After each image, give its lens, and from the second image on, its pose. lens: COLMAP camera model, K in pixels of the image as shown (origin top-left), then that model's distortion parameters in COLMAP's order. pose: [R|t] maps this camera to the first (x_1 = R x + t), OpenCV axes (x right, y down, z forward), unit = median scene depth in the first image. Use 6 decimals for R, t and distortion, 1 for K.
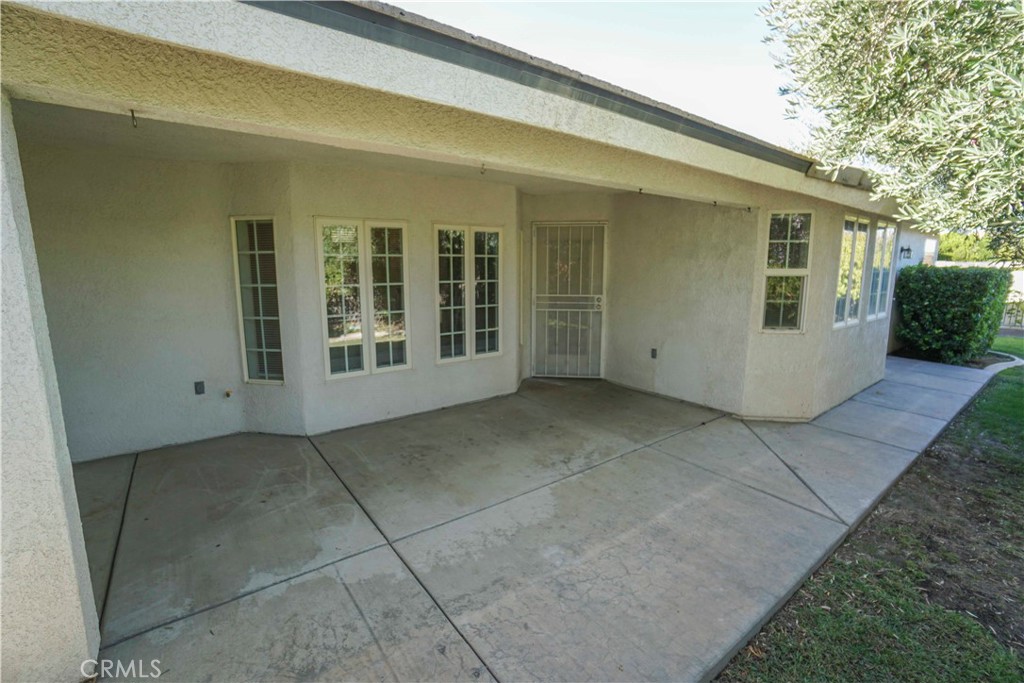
lens RADIAL K [[450.0, 0, 513.0], [0, 450.0, 338.5], [0, 0, 1]] dist [-0.064137, 0.022731]
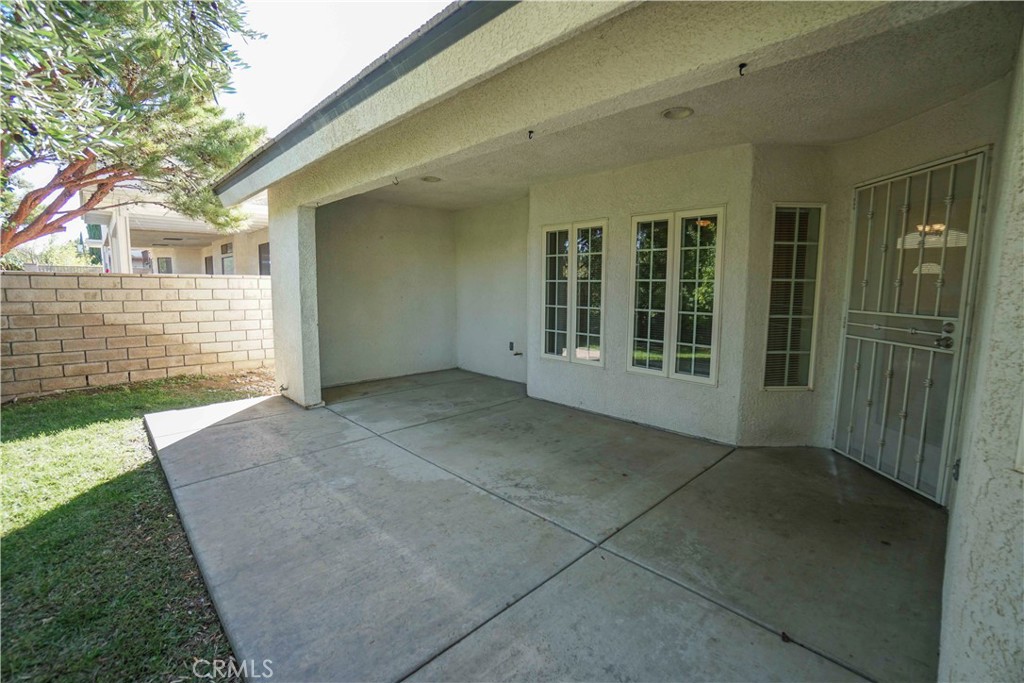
lens RADIAL K [[450.0, 0, 513.0], [0, 450.0, 338.5], [0, 0, 1]] dist [-0.064137, 0.022731]
pose [[0.128659, 0.119496, -0.984463, 0.855514], [-0.165489, 0.981381, 0.097494, -0.069952], [0.977783, 0.150375, 0.146039, 0.783455]]
